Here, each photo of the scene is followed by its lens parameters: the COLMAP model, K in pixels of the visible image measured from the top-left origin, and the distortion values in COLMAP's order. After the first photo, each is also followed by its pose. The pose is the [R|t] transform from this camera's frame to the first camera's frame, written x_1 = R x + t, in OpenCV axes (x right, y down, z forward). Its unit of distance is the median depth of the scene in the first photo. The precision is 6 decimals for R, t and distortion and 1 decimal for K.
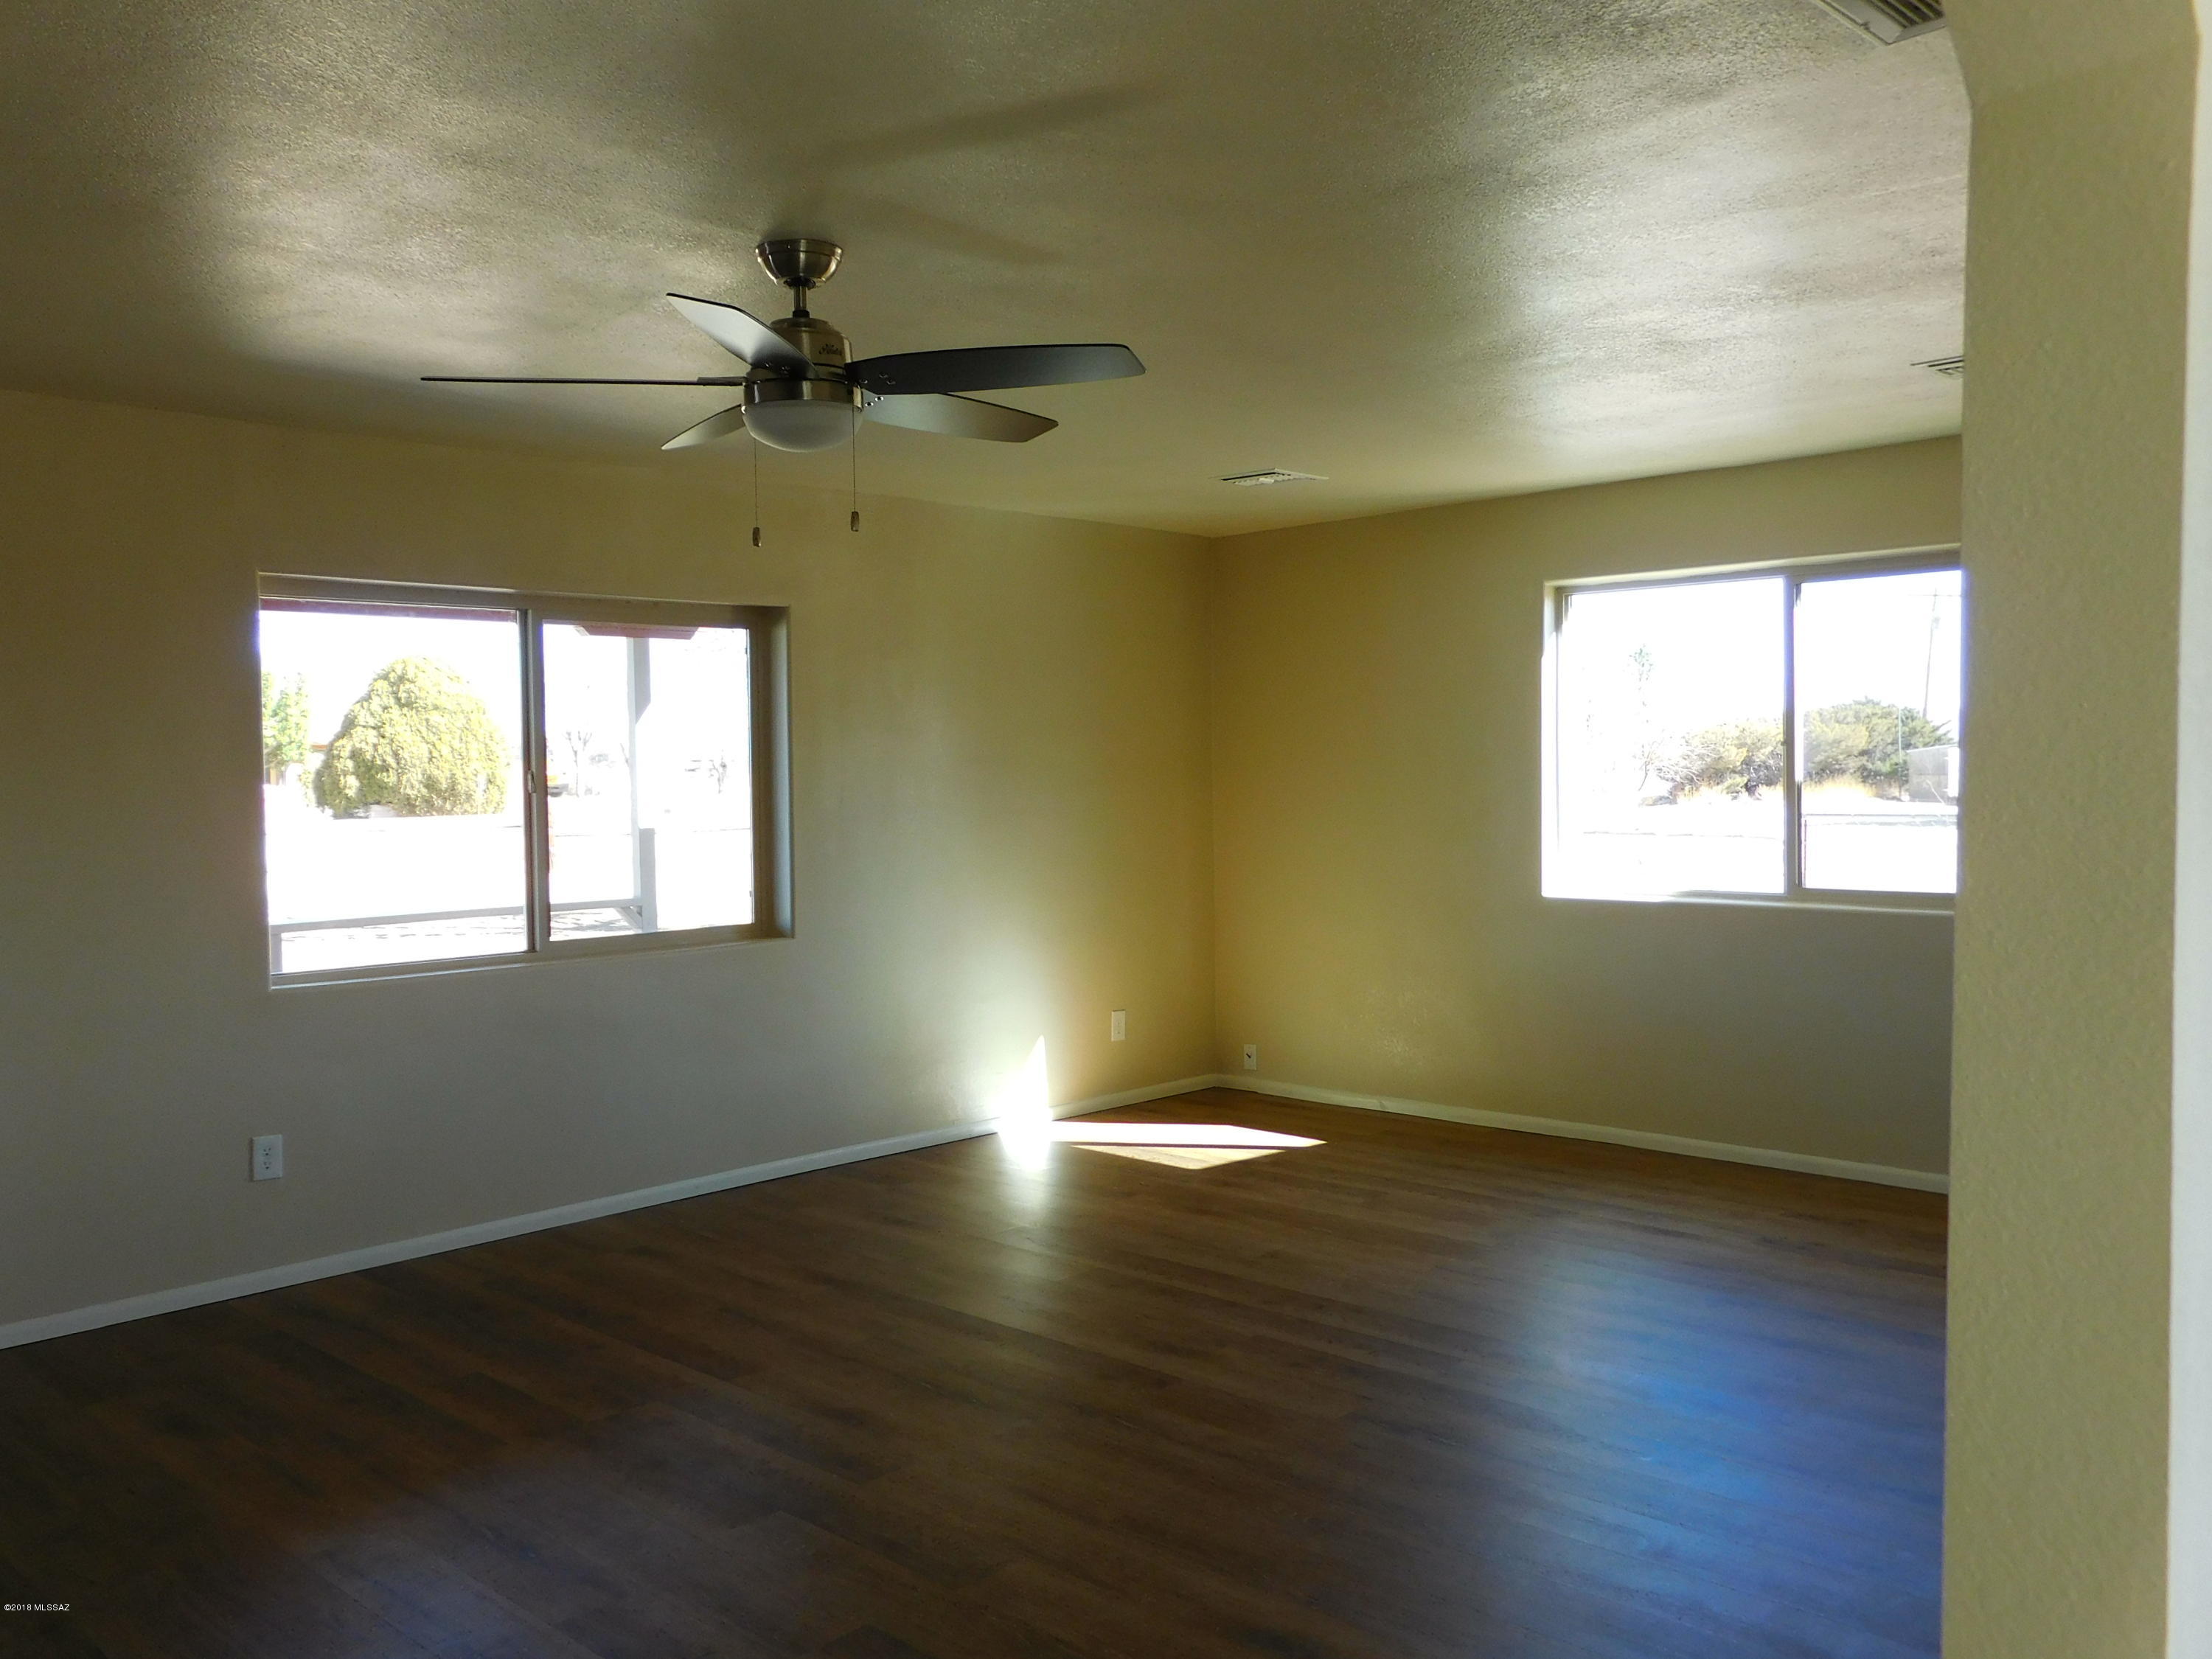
lens RADIAL K [[1791.4, 0, 1099.7], [0, 1791.4, 833.4], [0, 0, 1]] dist [-0.032743, 0.069013]
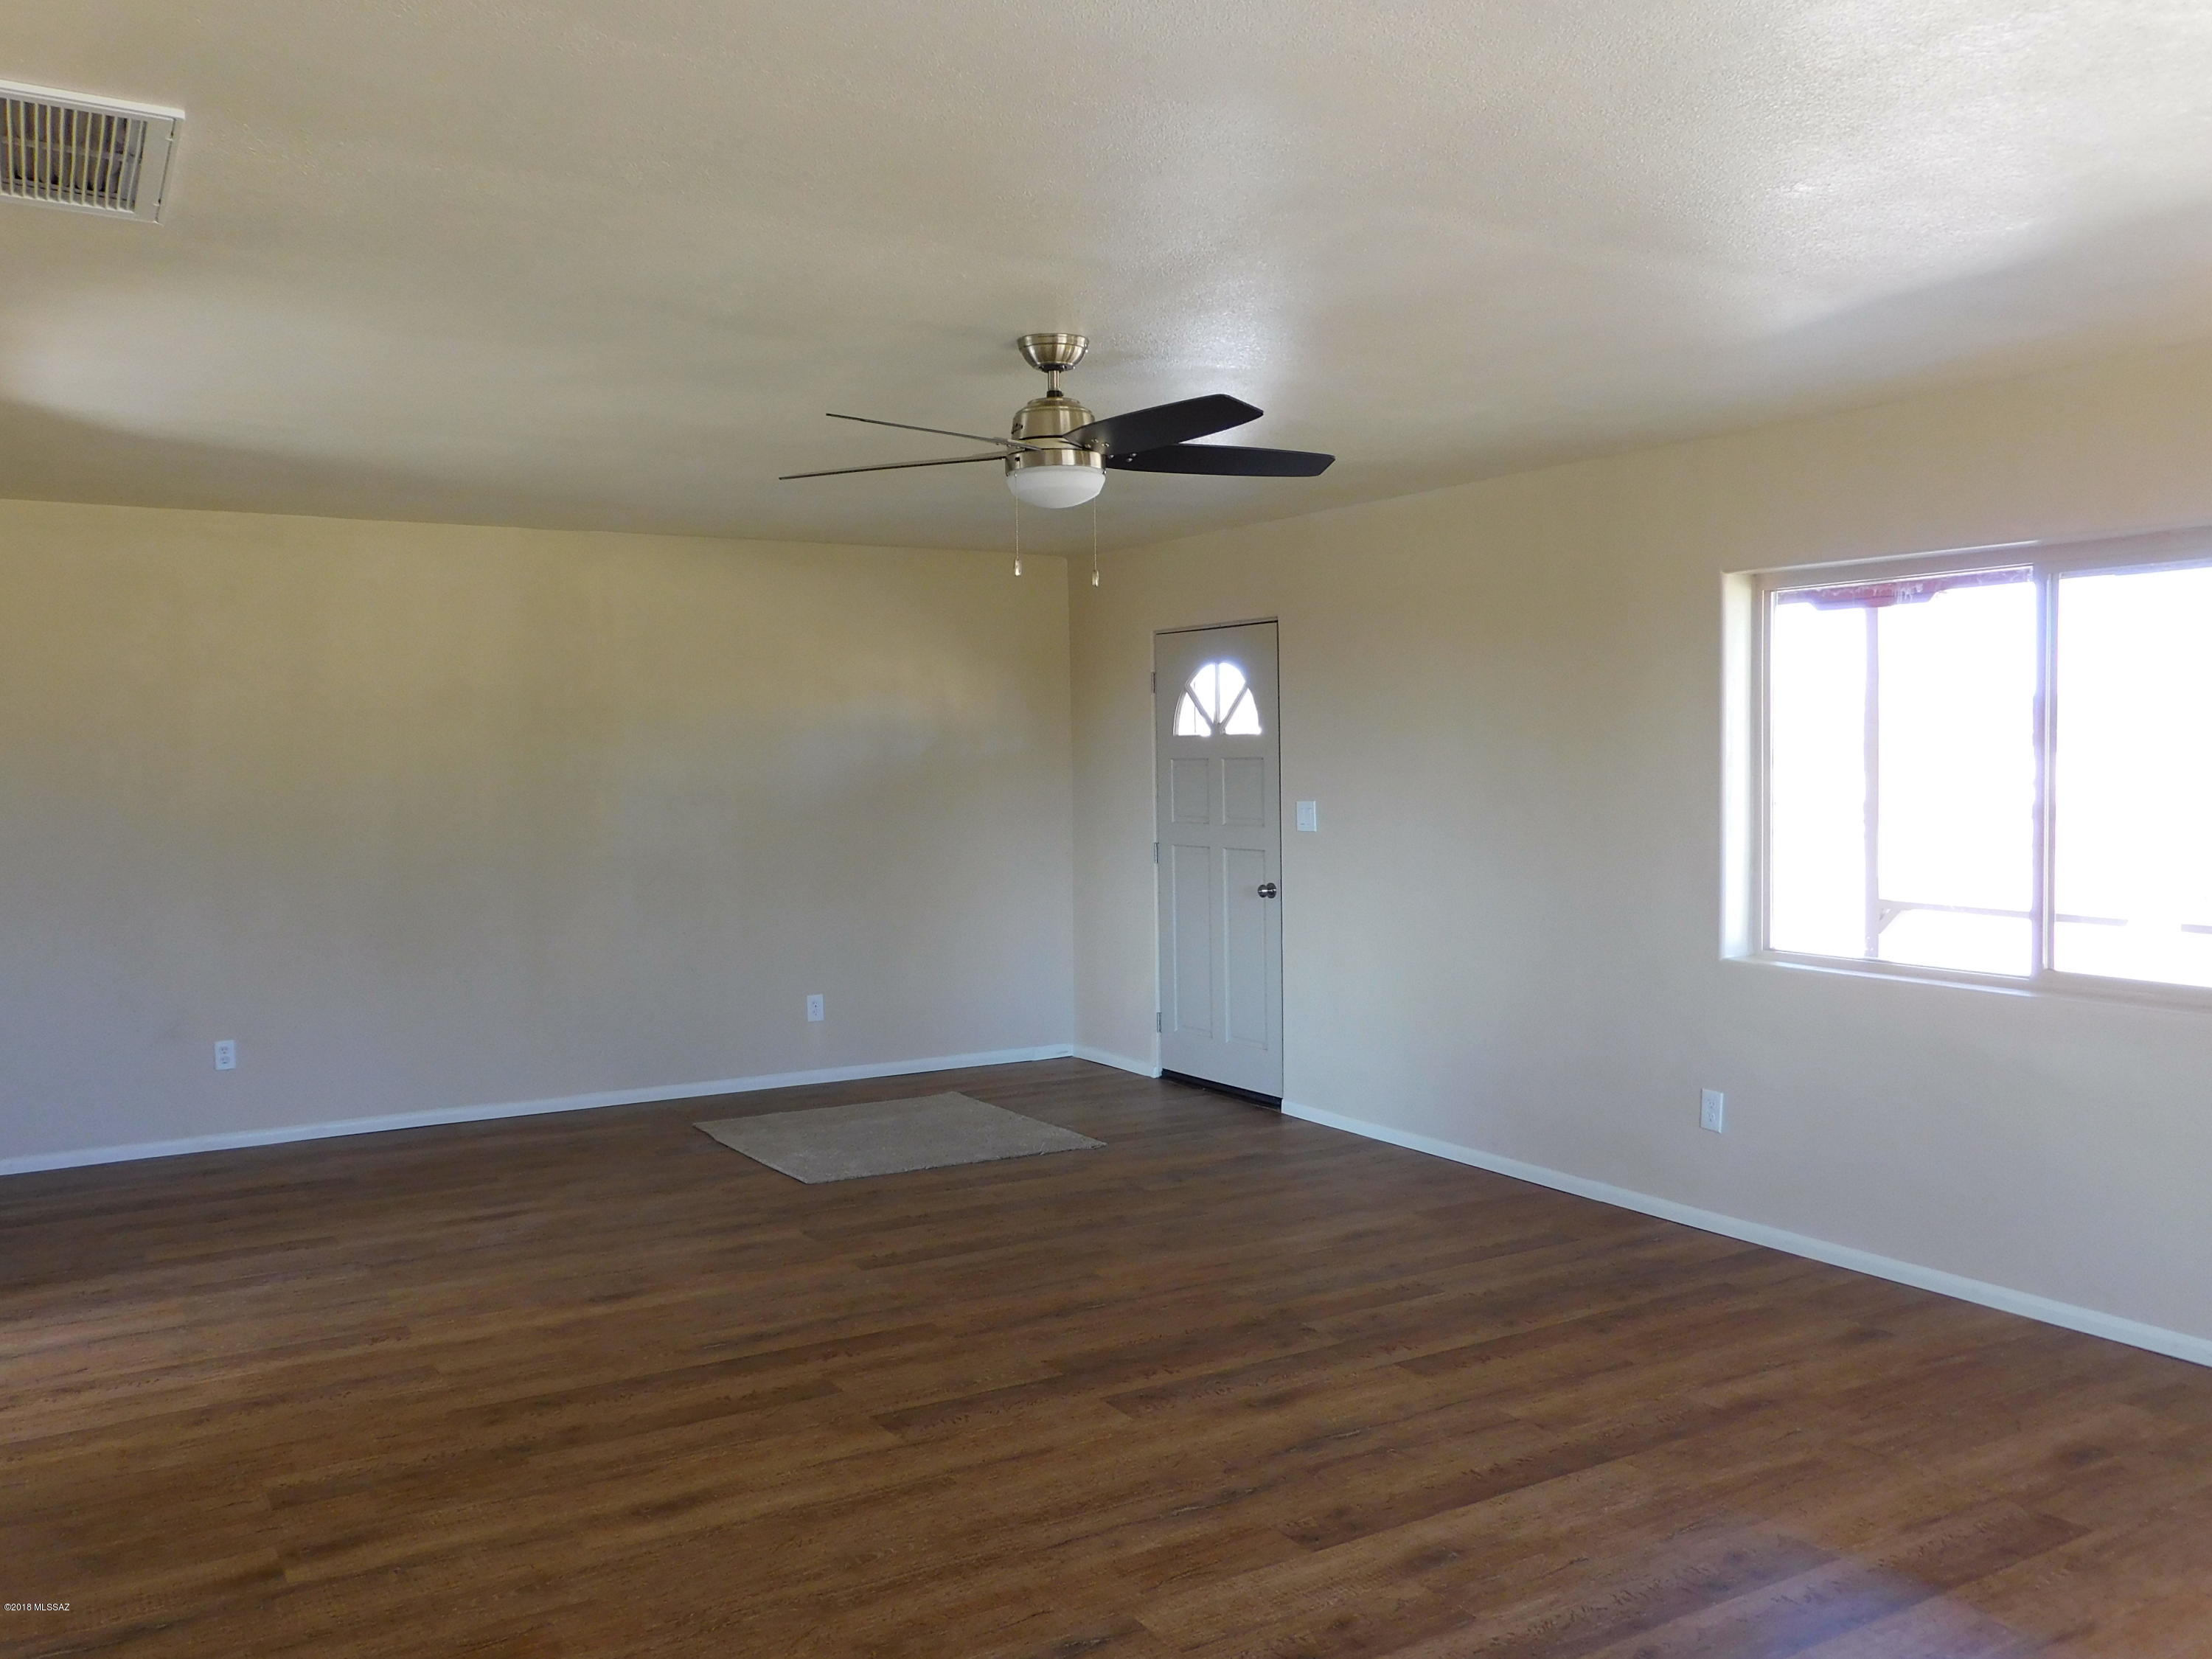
lens RADIAL K [[1791.4, 0, 1099.7], [0, 1791.4, 833.4], [0, 0, 1]] dist [-0.032743, 0.069013]
pose [[-0.259652, 0.057633, -0.963981, 0.750693], [-0.023501, 0.997545, 0.065969, -0.057719], [0.965416, 0.039784, -0.257660, 1.011412]]
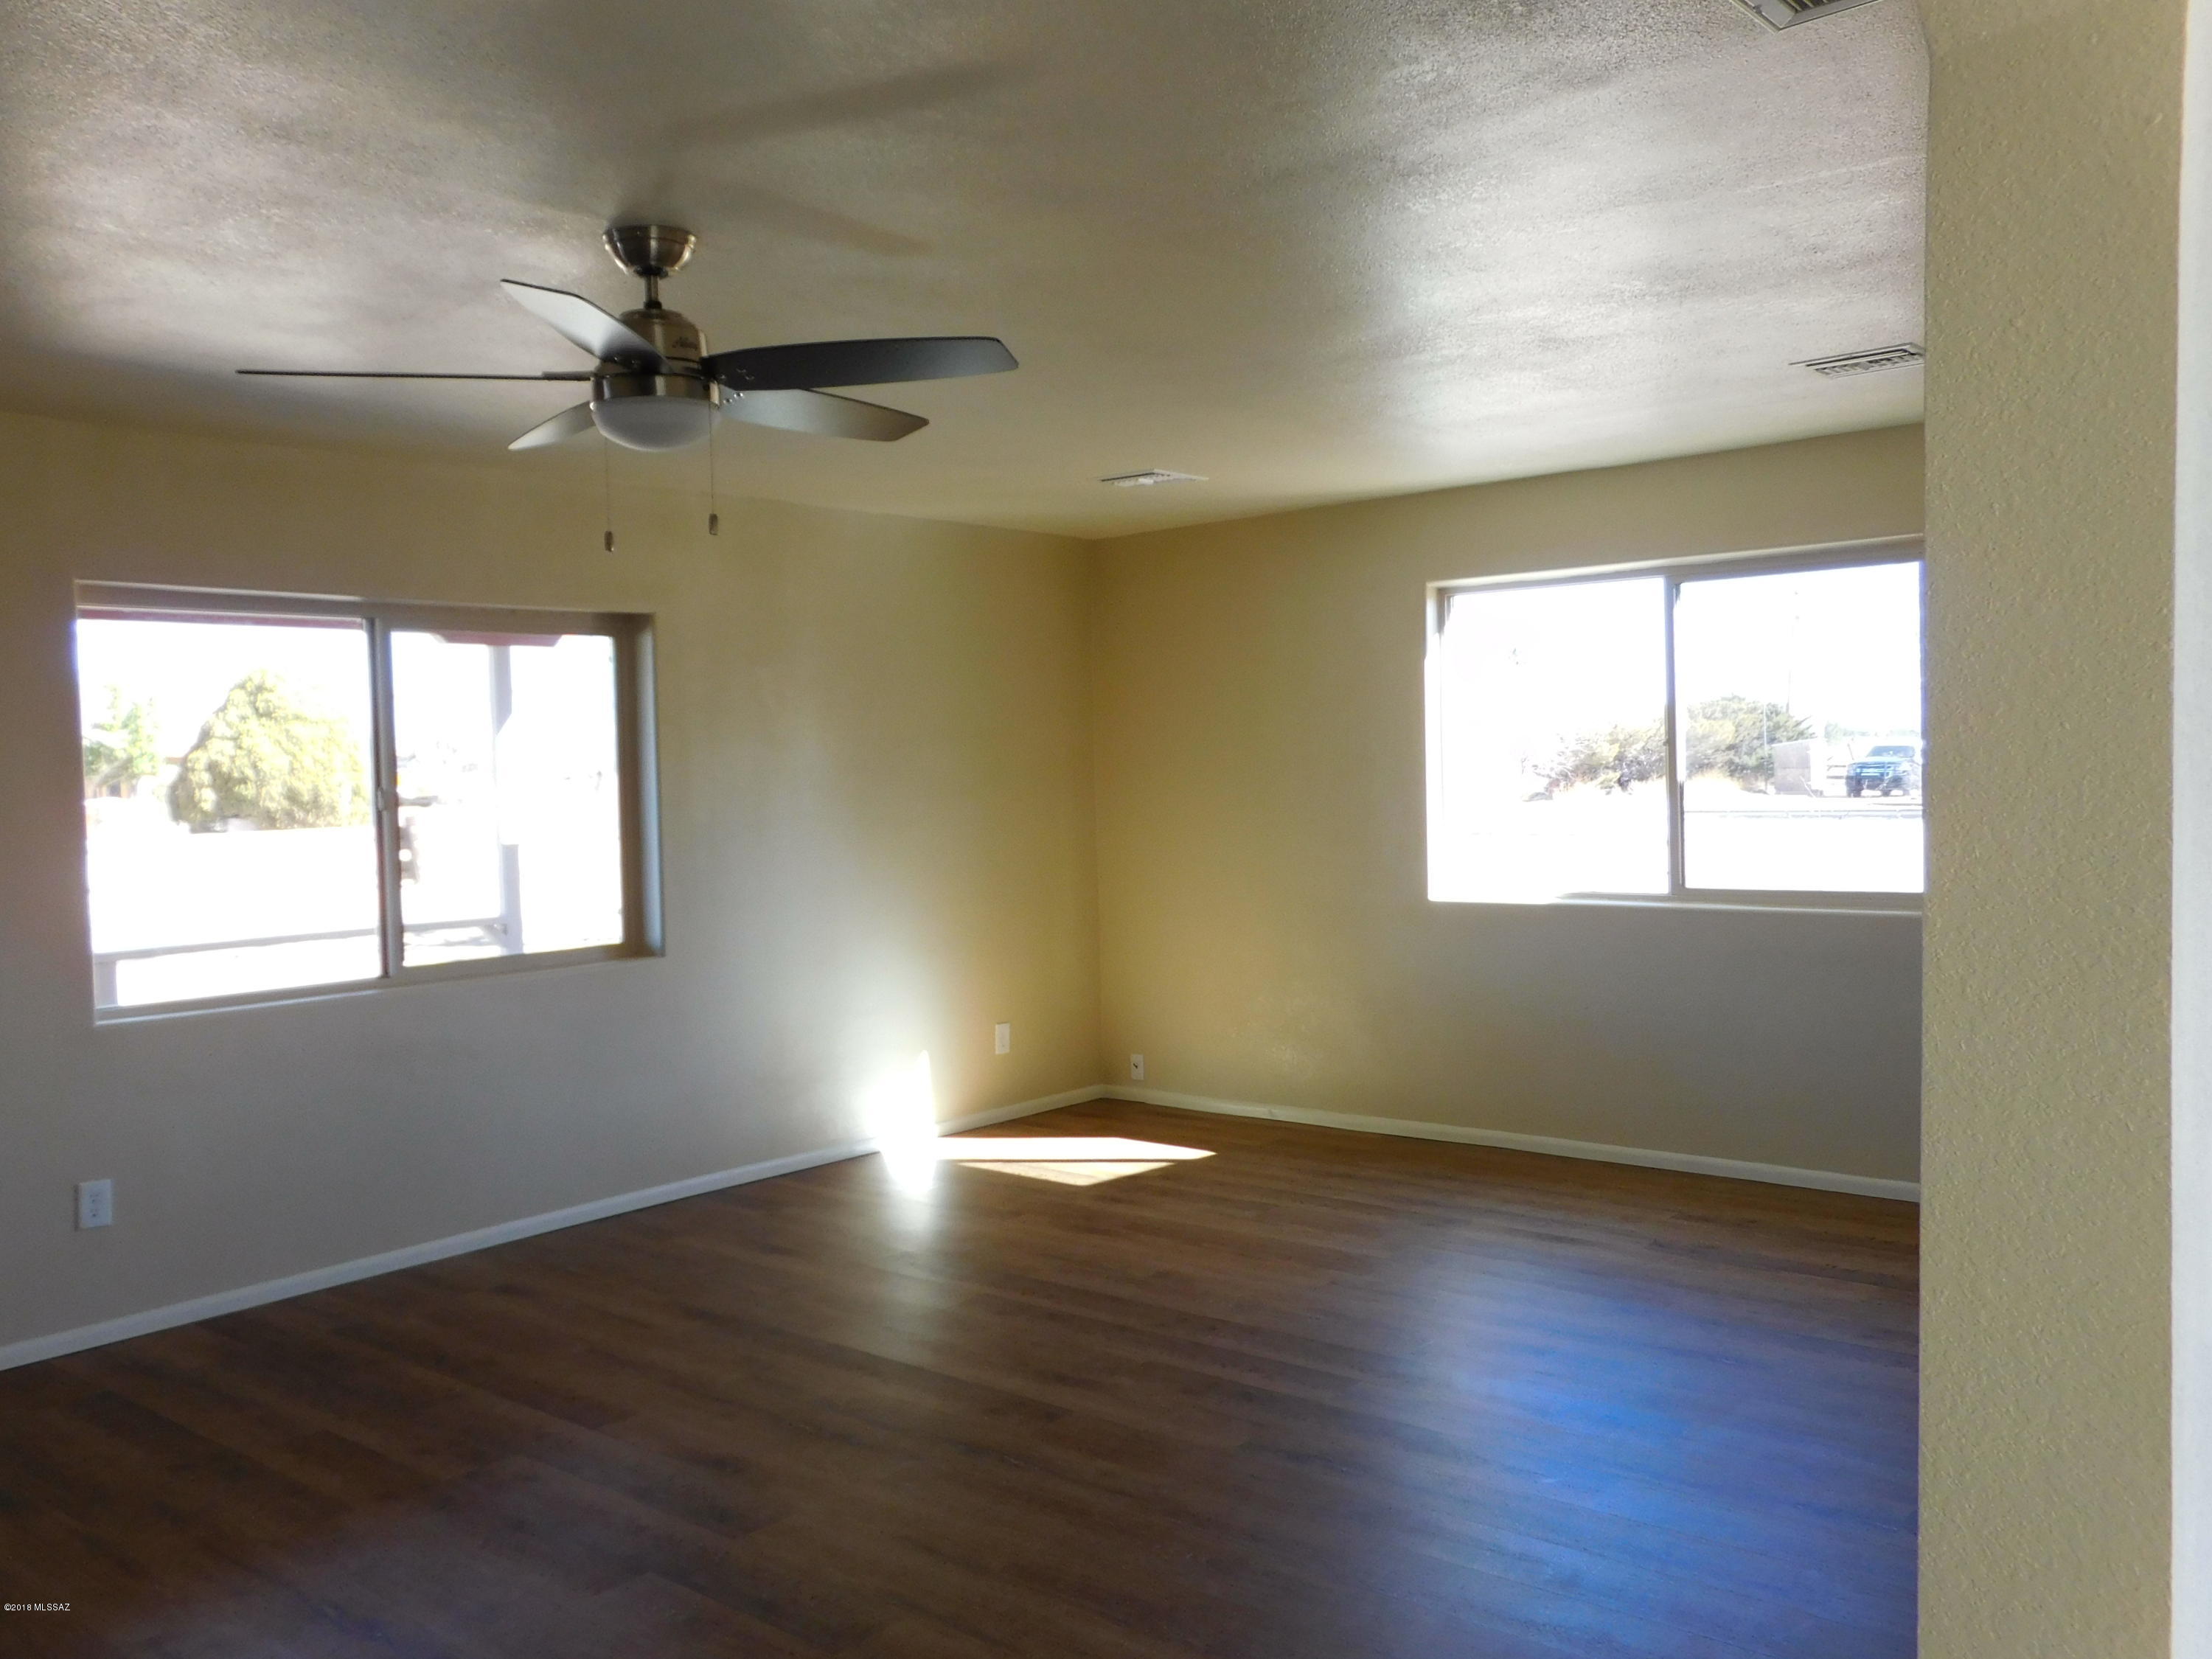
lens RADIAL K [[1791.4, 0, 1099.7], [0, 1791.4, 833.4], [0, 0, 1]] dist [-0.032743, 0.069013]
pose [[0.997799, -0.014270, 0.064755, 0.002362], [0.014340, 0.999897, -0.000618, -0.005669], [-0.064739, 0.001546, 0.997901, 0.032500]]
